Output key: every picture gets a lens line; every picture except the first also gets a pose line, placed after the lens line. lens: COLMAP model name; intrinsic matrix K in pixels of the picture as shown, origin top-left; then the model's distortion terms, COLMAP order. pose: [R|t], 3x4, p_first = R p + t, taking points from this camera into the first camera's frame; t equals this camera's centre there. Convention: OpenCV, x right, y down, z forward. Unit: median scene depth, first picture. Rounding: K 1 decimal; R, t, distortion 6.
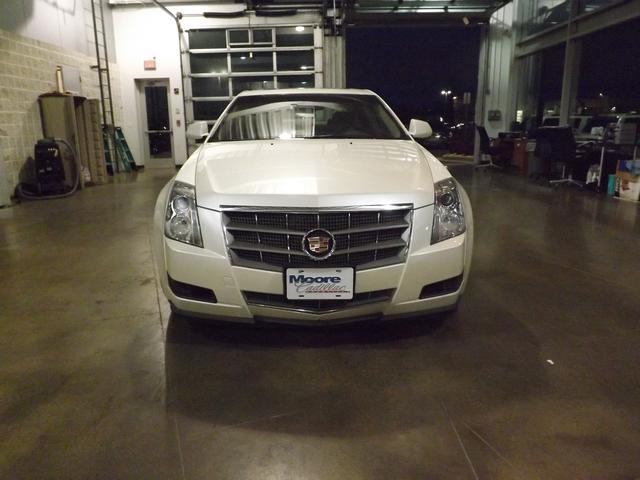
lens RADIAL K [[483.7, 0, 320.0], [0, 483.7, 240.0], [0, 0, 1]] dist [-0.009735, -0.003158]
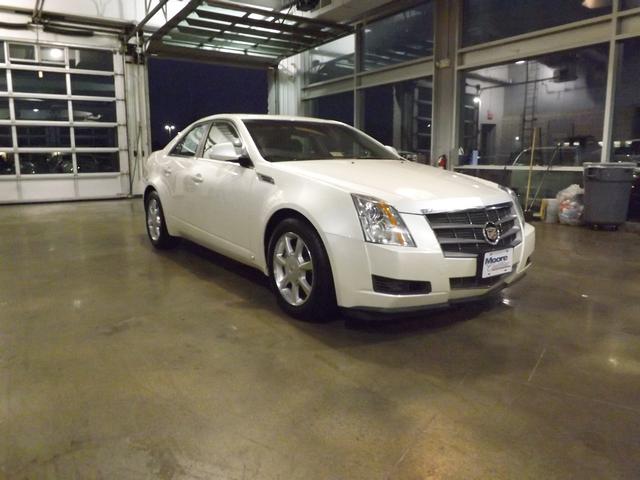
lens RADIAL K [[483.7, 0, 320.0], [0, 483.7, 240.0], [0, 0, 1]] dist [-0.009735, -0.003158]
pose [[0.807838, -0.093986, 0.581862, -0.277547], [0.136079, 0.990274, -0.028972, 0.000636], [-0.573480, 0.102584, 0.812771, 0.051128]]
